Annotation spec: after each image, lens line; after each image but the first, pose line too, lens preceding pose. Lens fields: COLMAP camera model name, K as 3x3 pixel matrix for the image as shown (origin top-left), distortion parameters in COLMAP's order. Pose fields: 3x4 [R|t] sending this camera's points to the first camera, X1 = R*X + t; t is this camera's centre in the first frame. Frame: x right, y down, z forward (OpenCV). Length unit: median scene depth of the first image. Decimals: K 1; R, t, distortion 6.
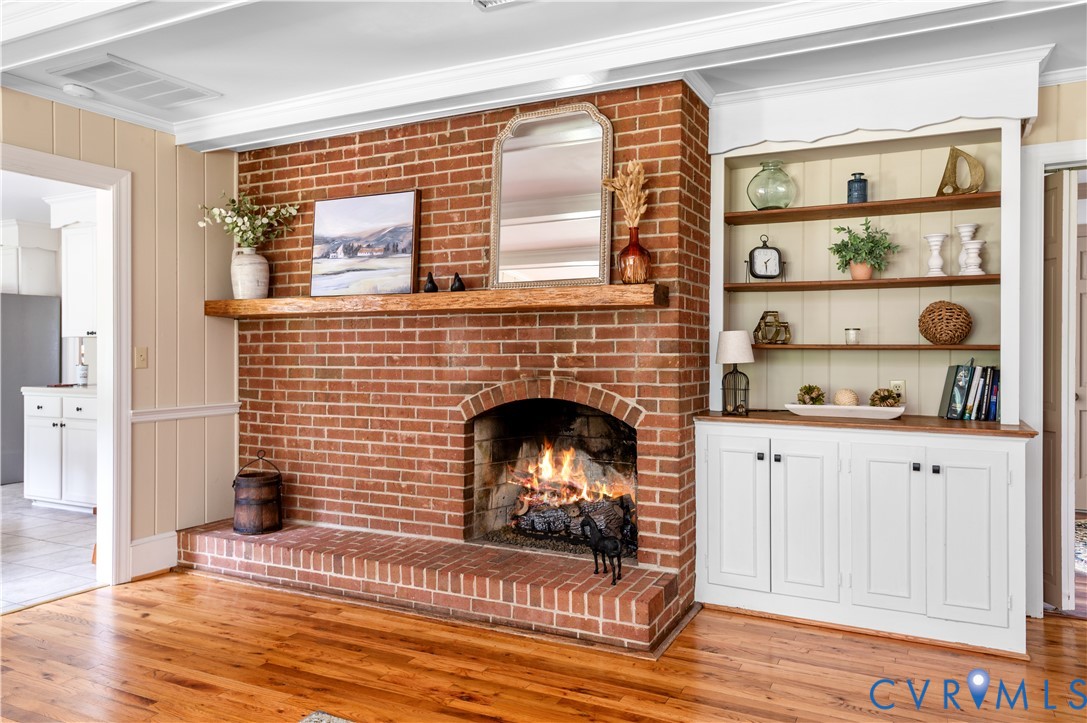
lens RADIAL K [[760.0, 0, 543.5], [0, 760.0, 361.5], [0, 0, 1]] dist [0.059773, -0.001065]
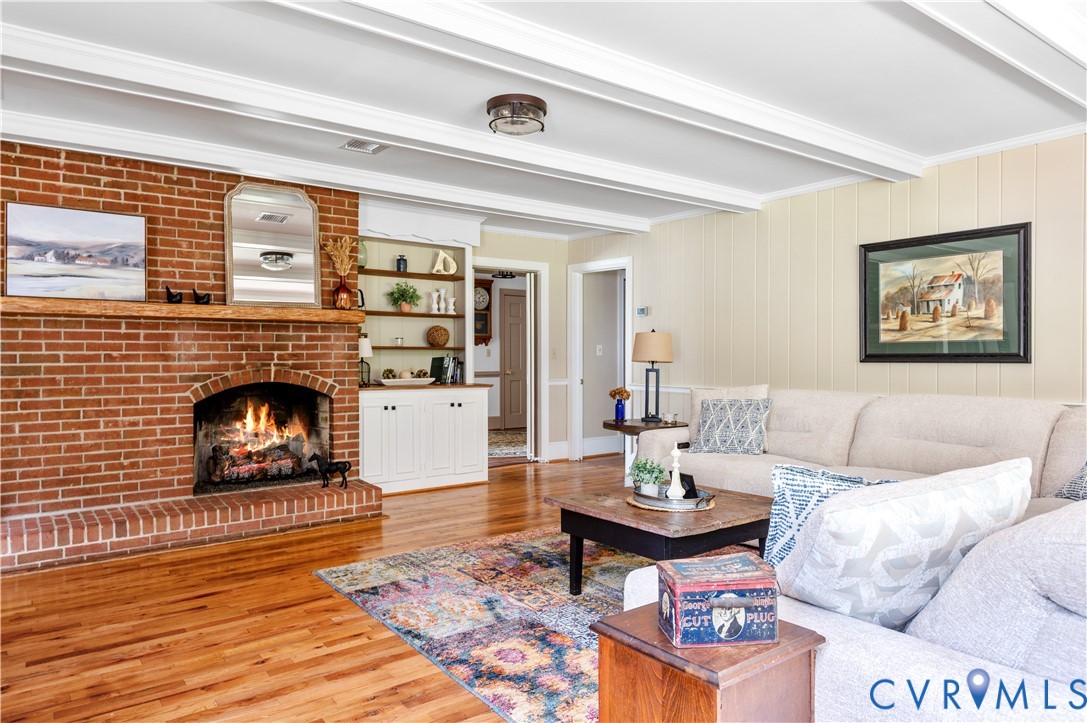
lens RADIAL K [[728.5, 0, 543.5], [0, 728.5, 361.5], [0, 0, 1]] dist [0.006365, 0.000282]
pose [[0.430526, -0.013987, 0.902470, -0.969870], [0.007861, 0.999900, 0.011747, -0.002960], [-0.902544, 0.002037, 0.430593, -0.071680]]
